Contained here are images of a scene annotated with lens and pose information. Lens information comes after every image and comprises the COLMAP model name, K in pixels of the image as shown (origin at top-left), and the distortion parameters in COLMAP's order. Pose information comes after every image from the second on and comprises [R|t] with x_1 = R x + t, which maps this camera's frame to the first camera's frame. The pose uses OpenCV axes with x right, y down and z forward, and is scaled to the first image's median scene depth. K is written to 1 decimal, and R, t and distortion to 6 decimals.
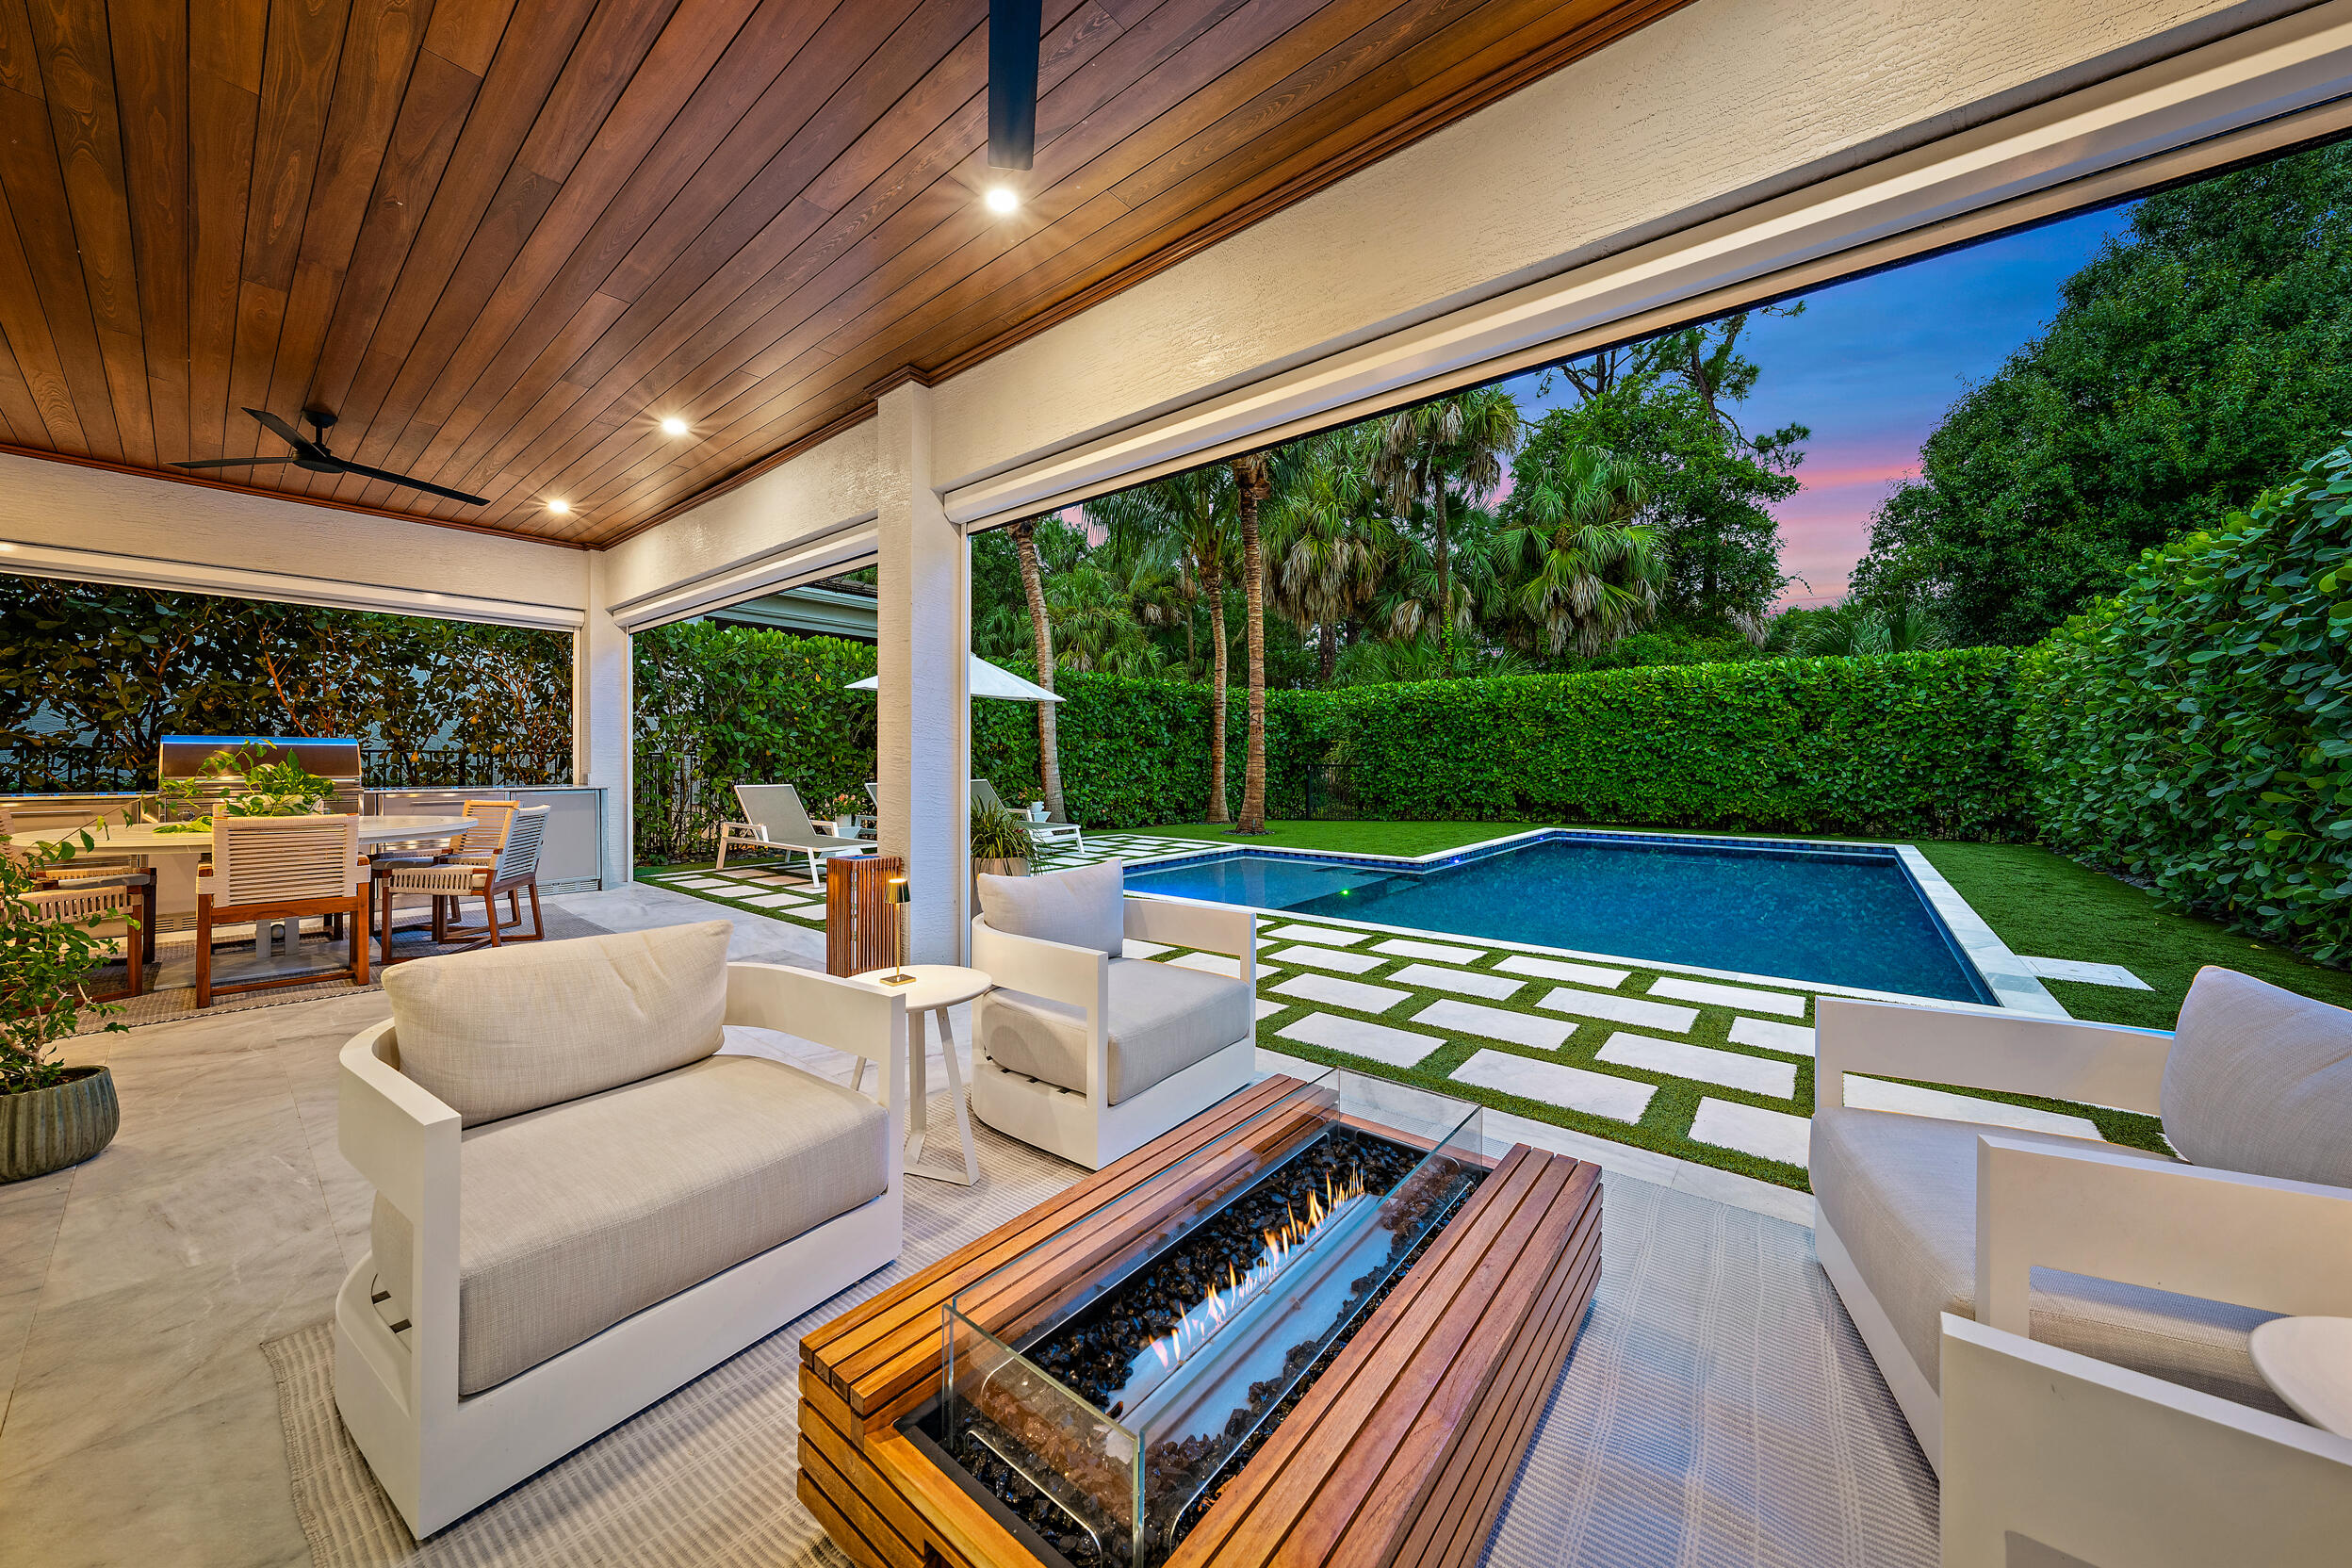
lens RADIAL K [[792.2, 0, 1195.4], [0, 792.2, 758.9], [0, 0, 1]] dist [-0.000228, 0.000409]
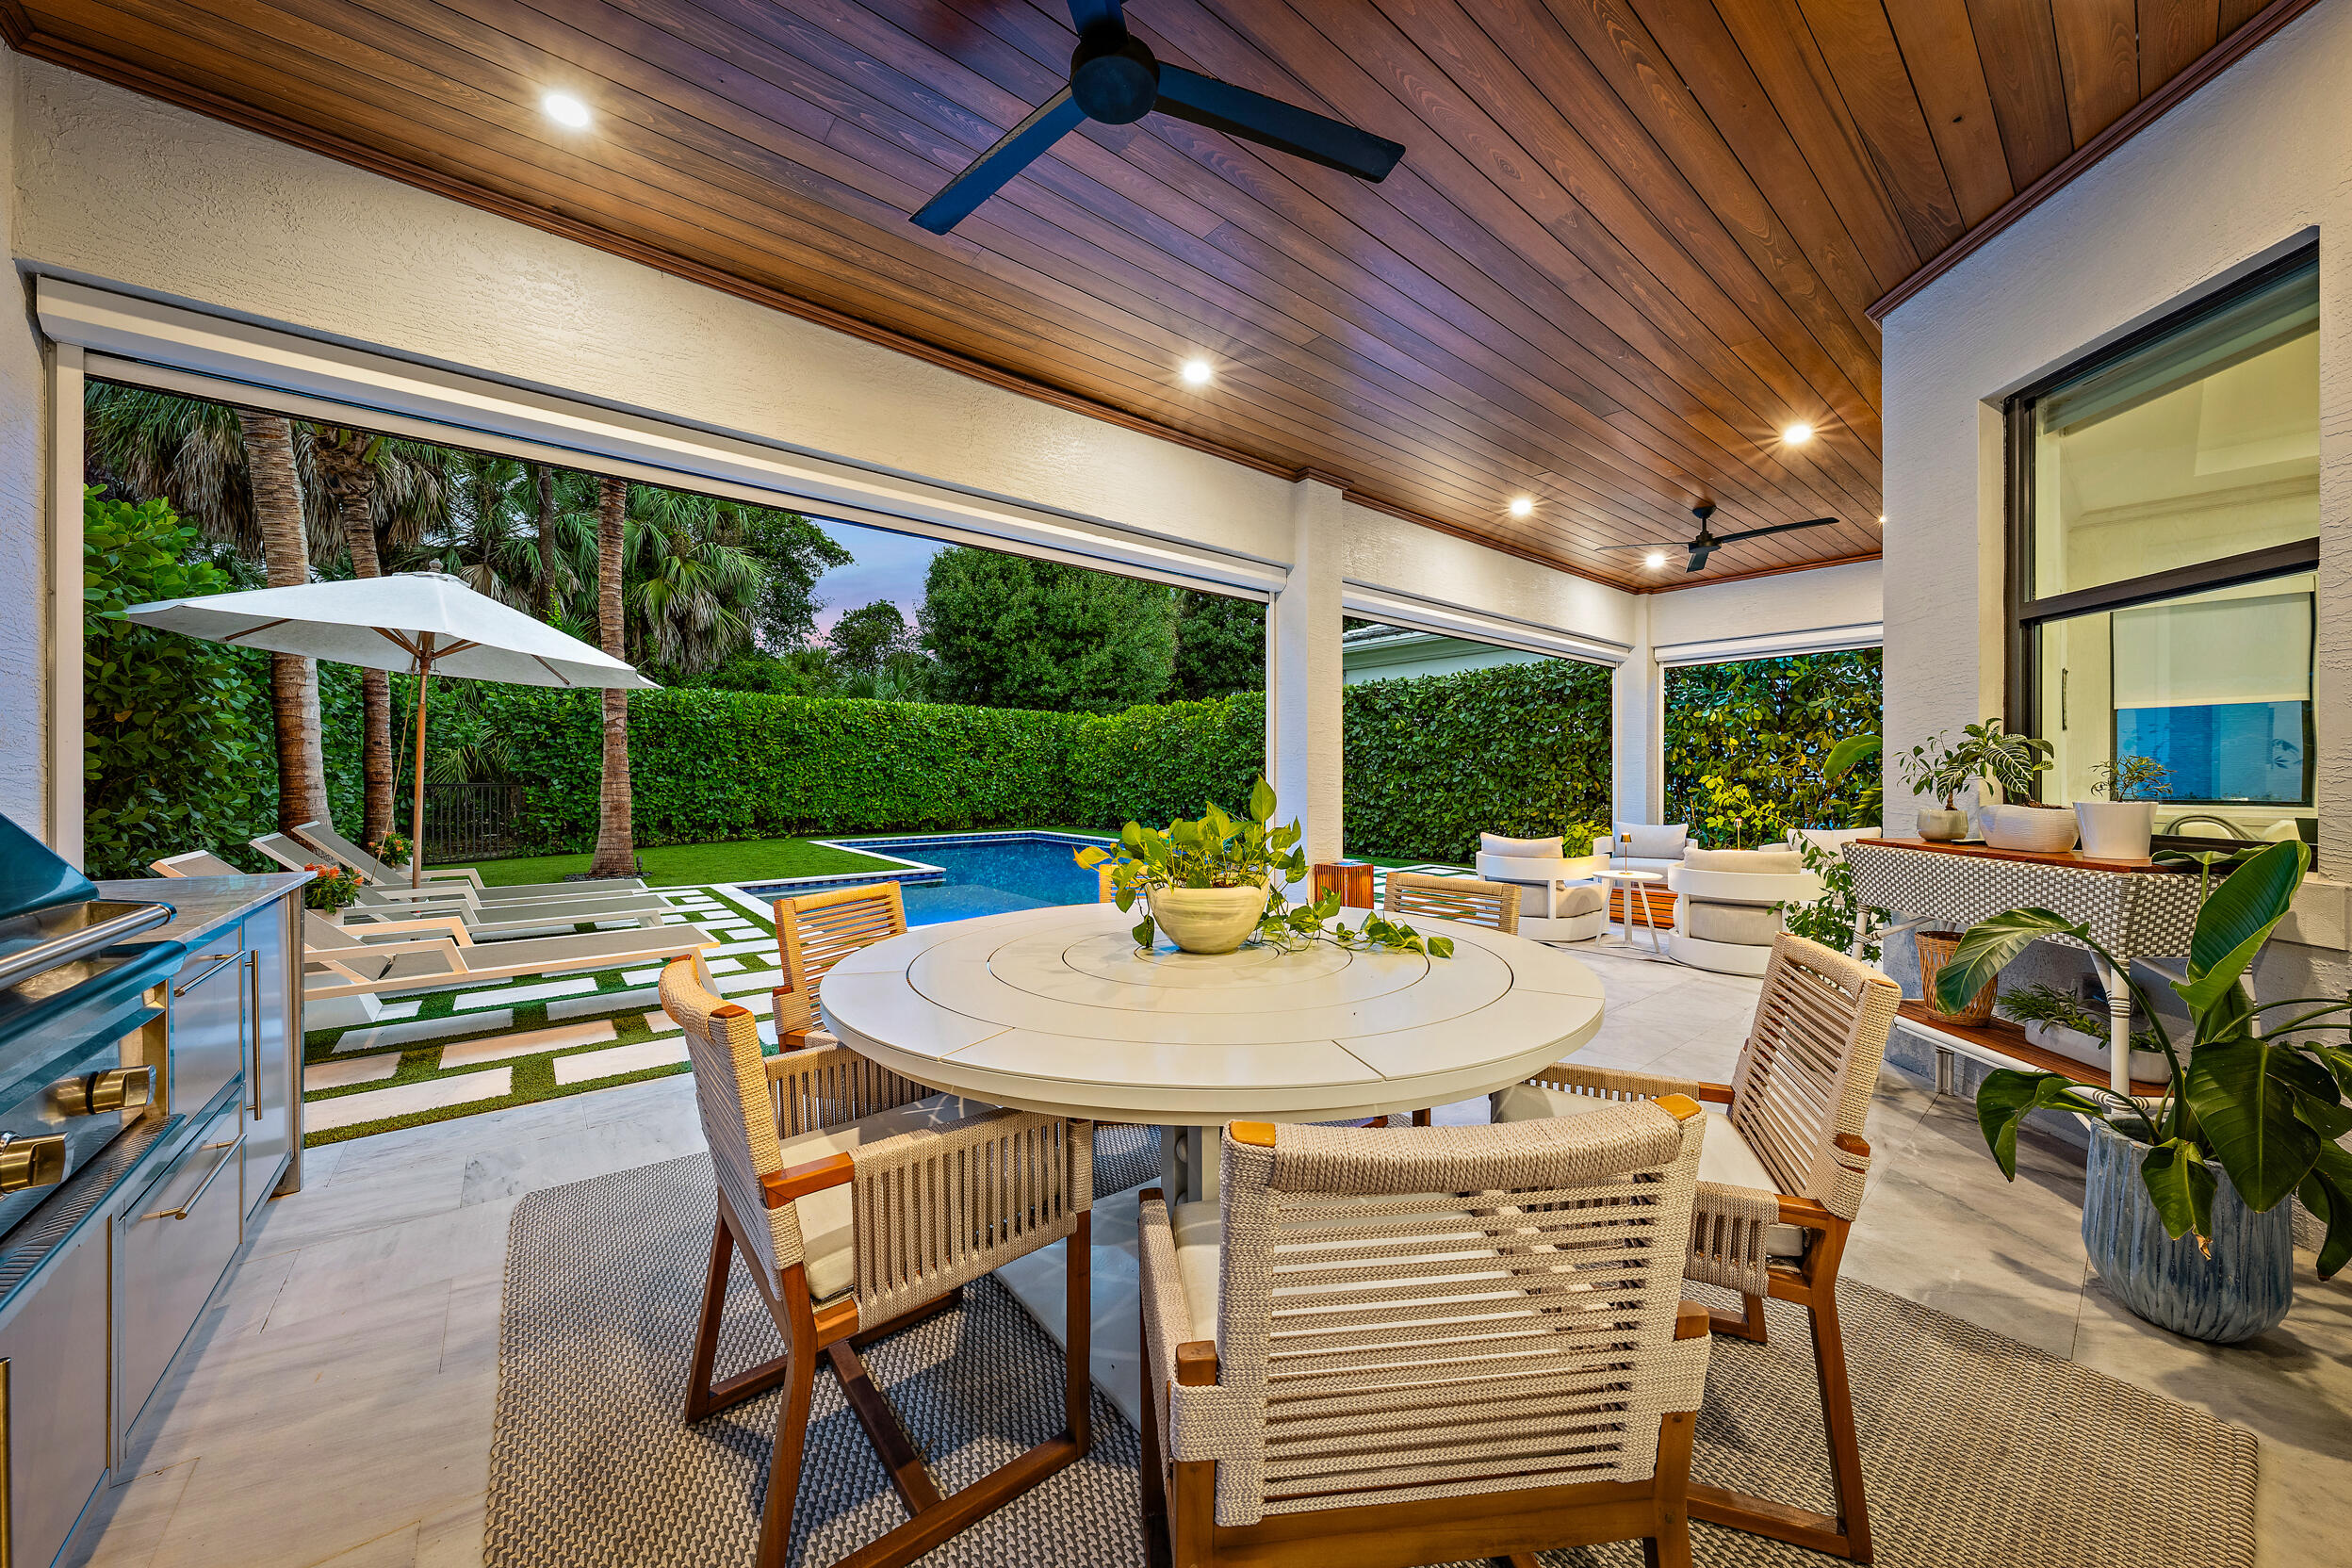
lens RADIAL K [[807.9, 0, 1168.5], [0, 807.9, 783.6], [0, 0, 1]] dist [-0.000440, 0.000001]
pose [[0.224214, -0.005516, 0.974524, -0.457600], [-0.002803, 0.999976, 0.006305, 0.000886], [-0.974536, -0.004145, 0.224193, 0.258484]]
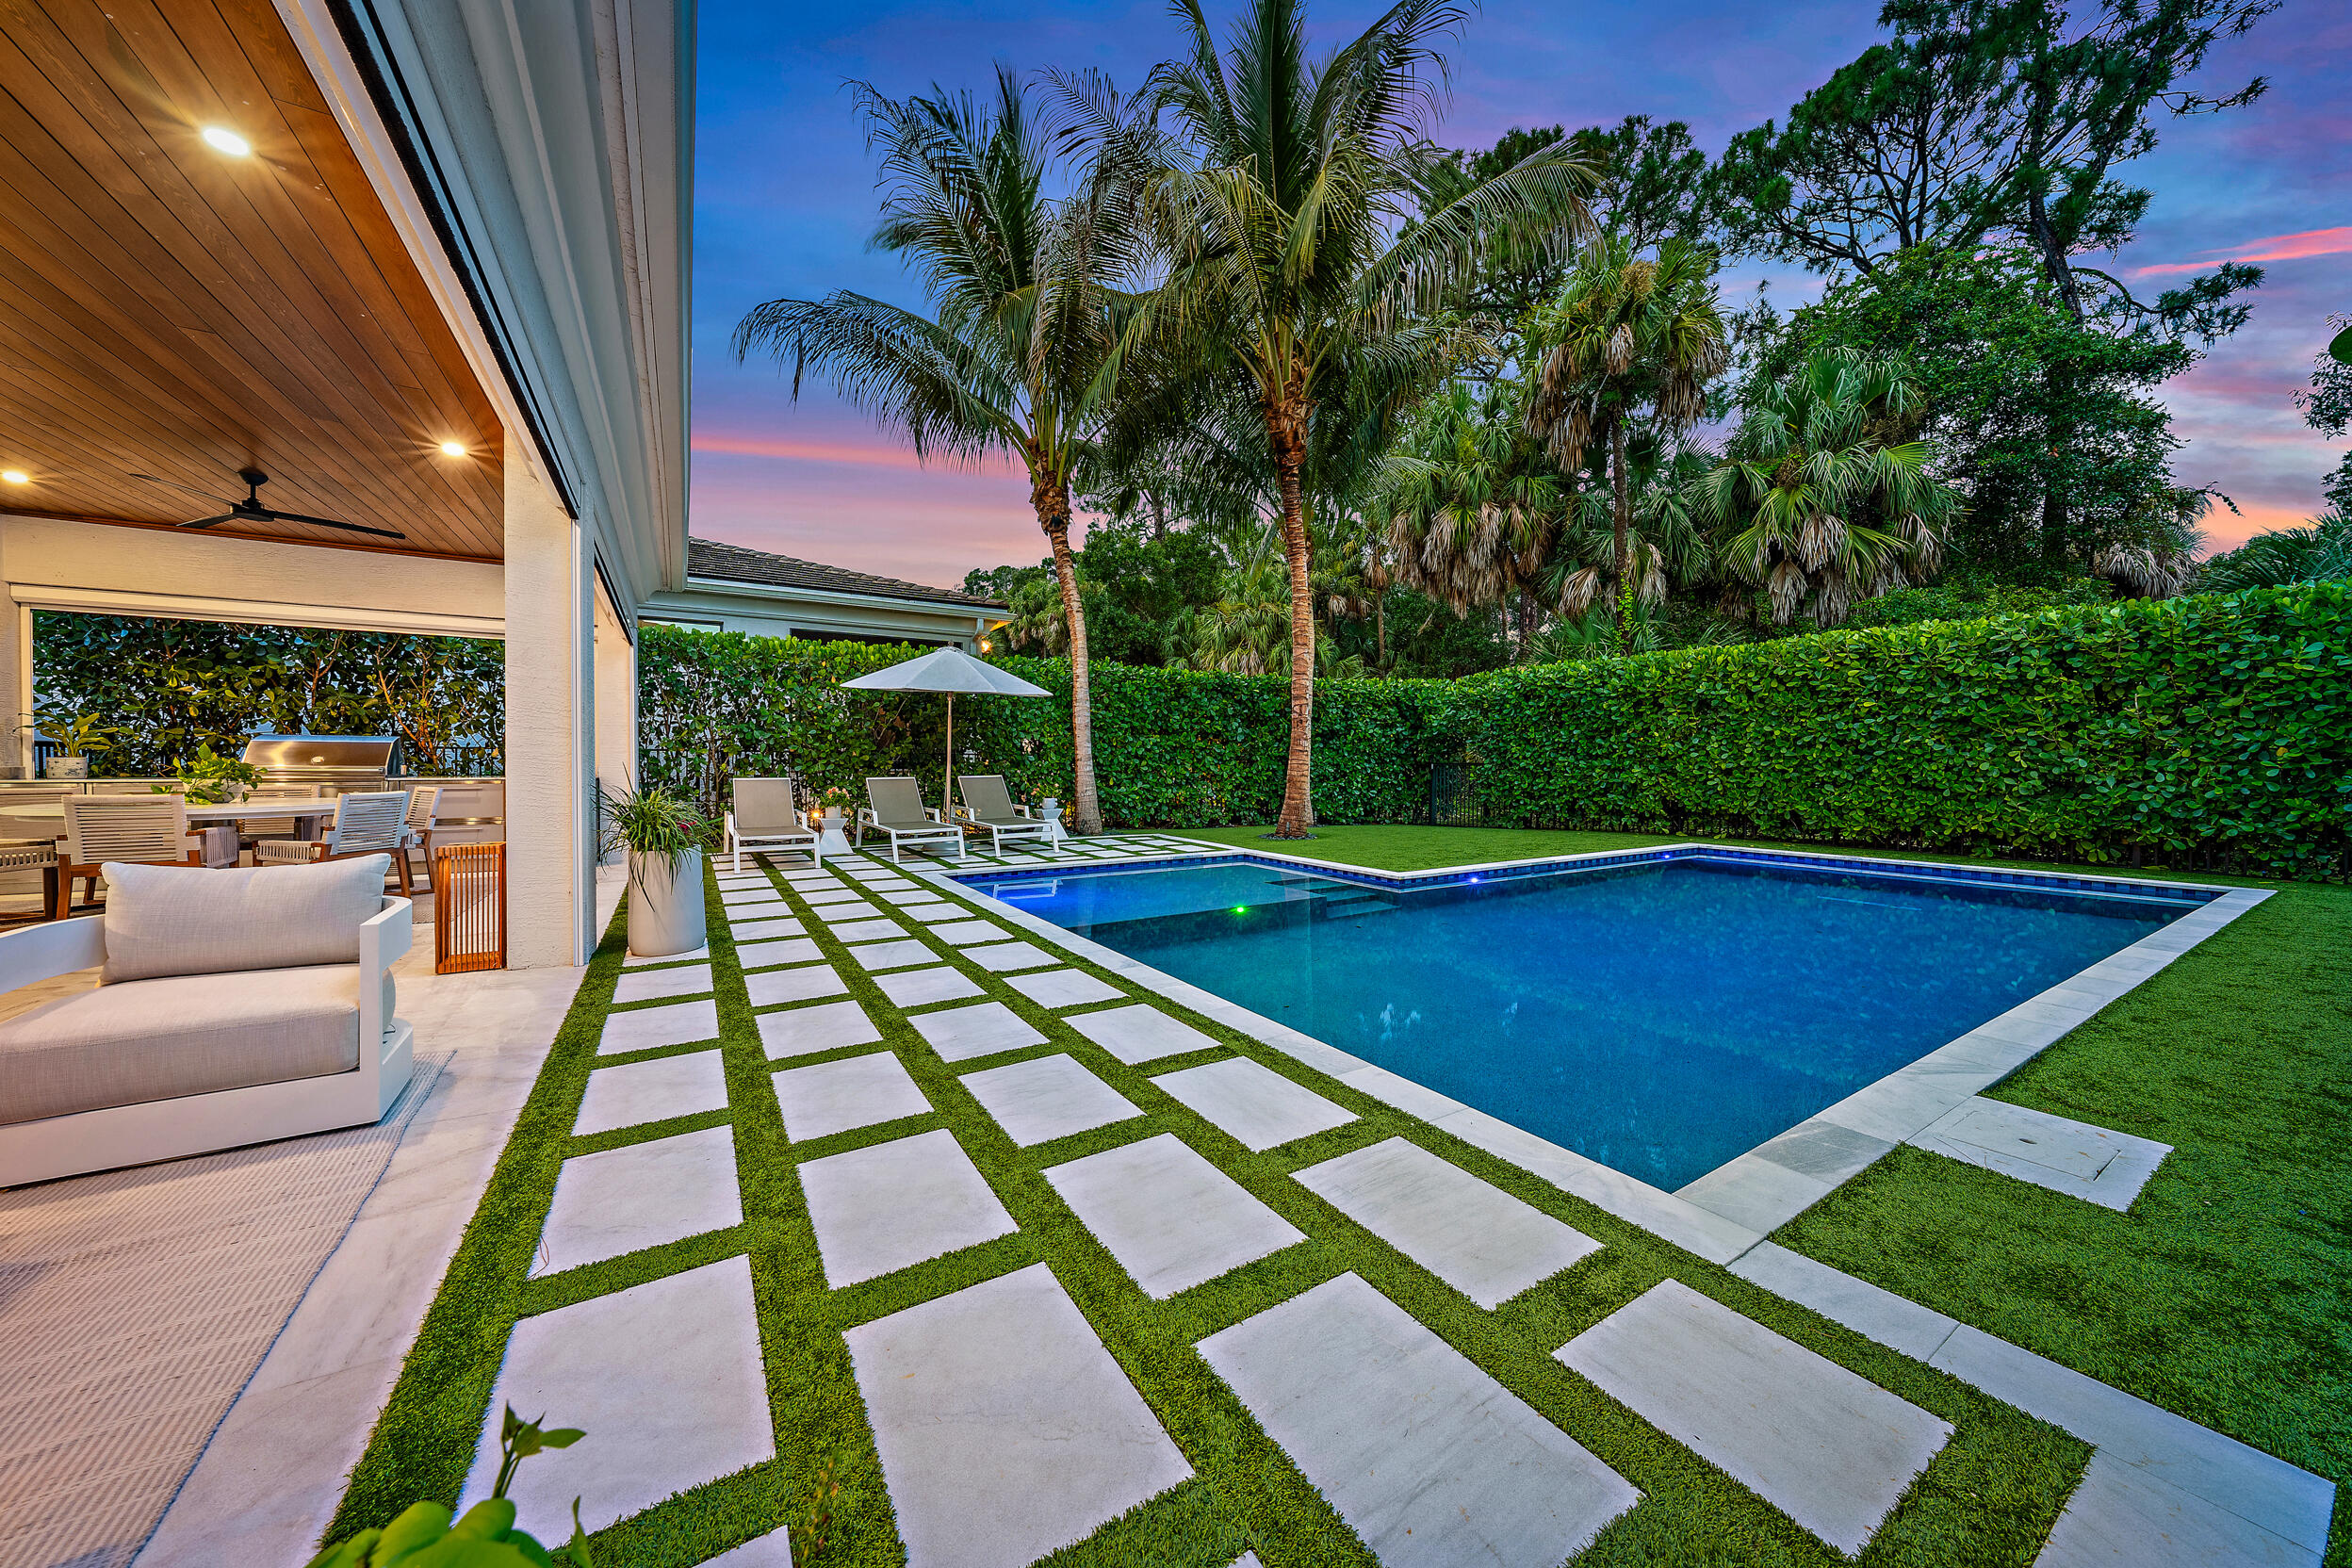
lens RADIAL K [[792.2, 0, 1193.0], [0, 792.2, 768.2], [0, 0, 1]] dist [-0.000228, 0.000409]
pose [[0.945226, 0.004150, -0.326389, 0.211616], [-0.000431, 0.999934, 0.011465, 0.003505], [0.326415, -0.010696, 0.945166, 0.089770]]
